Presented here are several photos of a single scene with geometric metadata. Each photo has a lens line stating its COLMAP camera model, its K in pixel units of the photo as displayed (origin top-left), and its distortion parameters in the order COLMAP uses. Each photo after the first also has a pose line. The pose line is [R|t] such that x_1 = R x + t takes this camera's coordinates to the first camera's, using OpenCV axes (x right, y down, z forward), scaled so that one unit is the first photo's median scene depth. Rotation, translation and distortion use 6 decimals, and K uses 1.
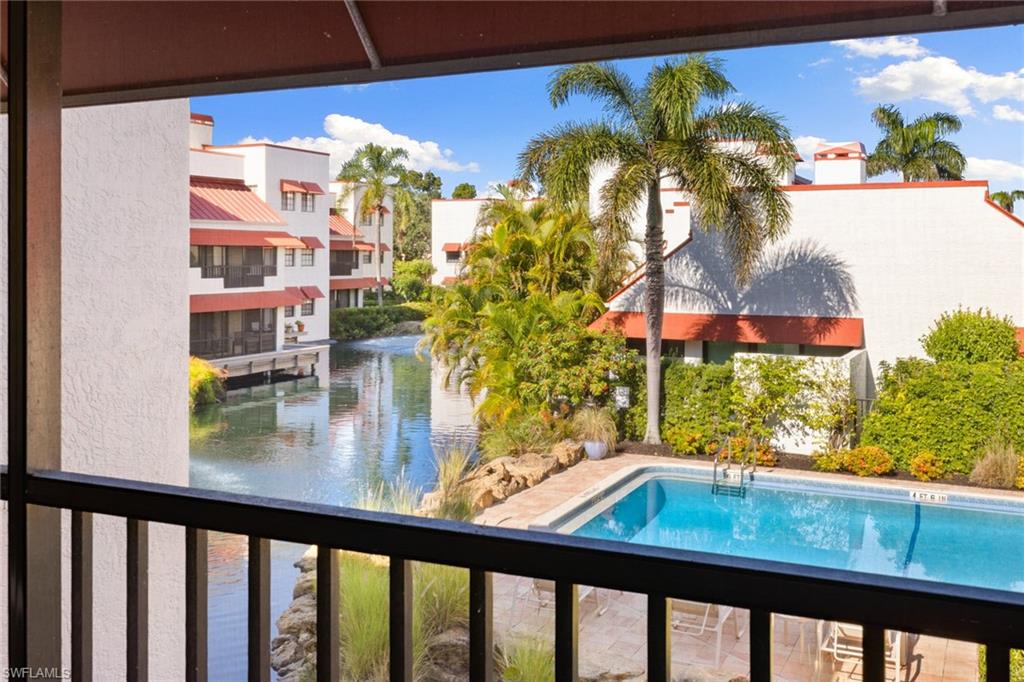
lens RADIAL K [[1003.5, 0, 517.2], [0, 1003.5, 273.7], [0, 0, 1]] dist [-0.000950, 0.000000]
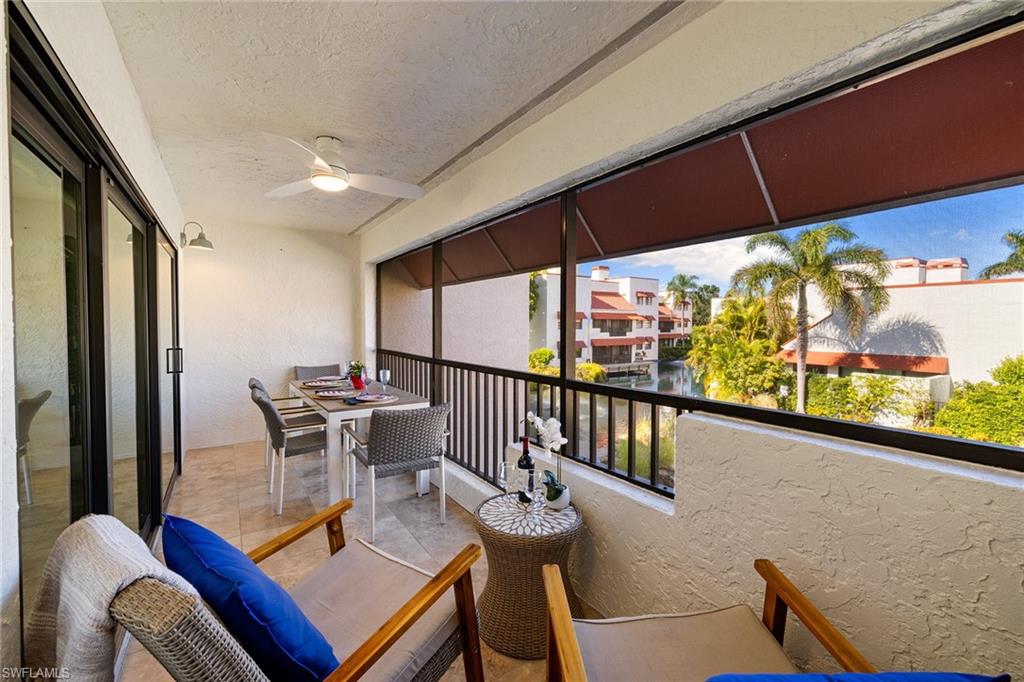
lens RADIAL K [[427.3, 0, 509.4], [0, 427.3, 336.0], [0, 0, 1]] dist [-0.001293, 0.000074]
pose [[0.855268, 0.014387, -0.517987, 0.065853], [-0.009240, 0.999879, 0.012515, 0.003440], [0.518104, -0.005918, 0.855297, -0.047605]]
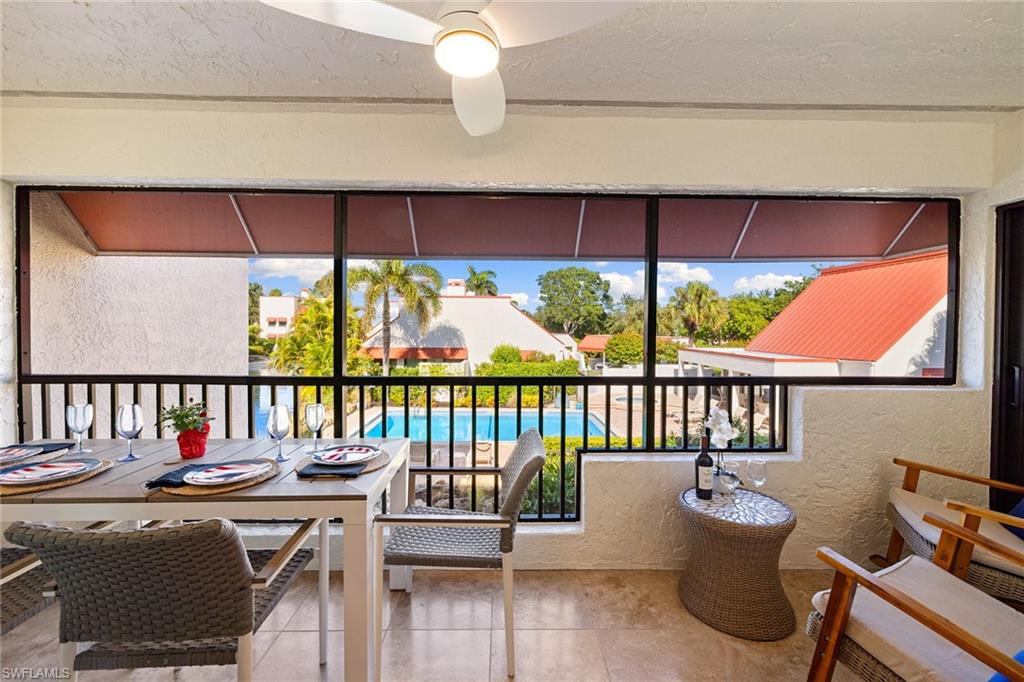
lens RADIAL K [[427.3, 0, 508.6], [0, 427.3, 335.3], [0, 0, 1]] dist [-0.001293, 0.000074]
pose [[0.897959, -0.004358, 0.440057, -0.042179], [0.001463, 0.999975, 0.006918, 0.003816], [-0.440077, -0.005568, 0.897943, -0.033763]]
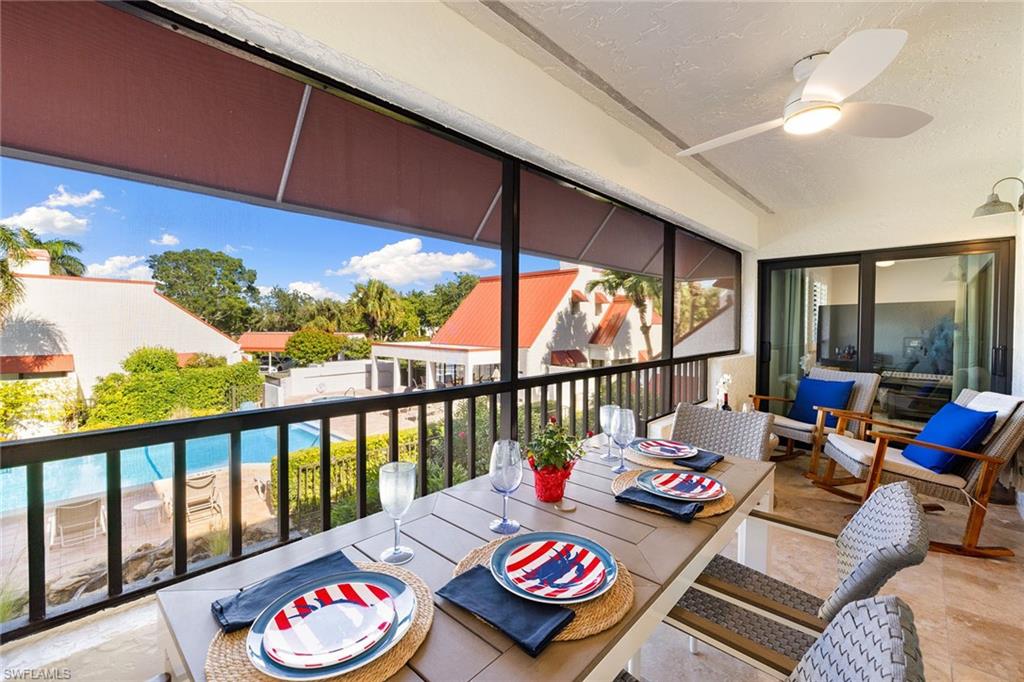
lens RADIAL K [[427.3, 0, 507.6], [0, 427.3, 336.5], [0, 0, 1]] dist [-0.001293, 0.000074]
pose [[0.317542, -0.025057, 0.947913, -0.108587], [0.010132, 0.999683, 0.023032, 0.004014], [-0.948190, 0.002291, 0.317695, 0.046709]]
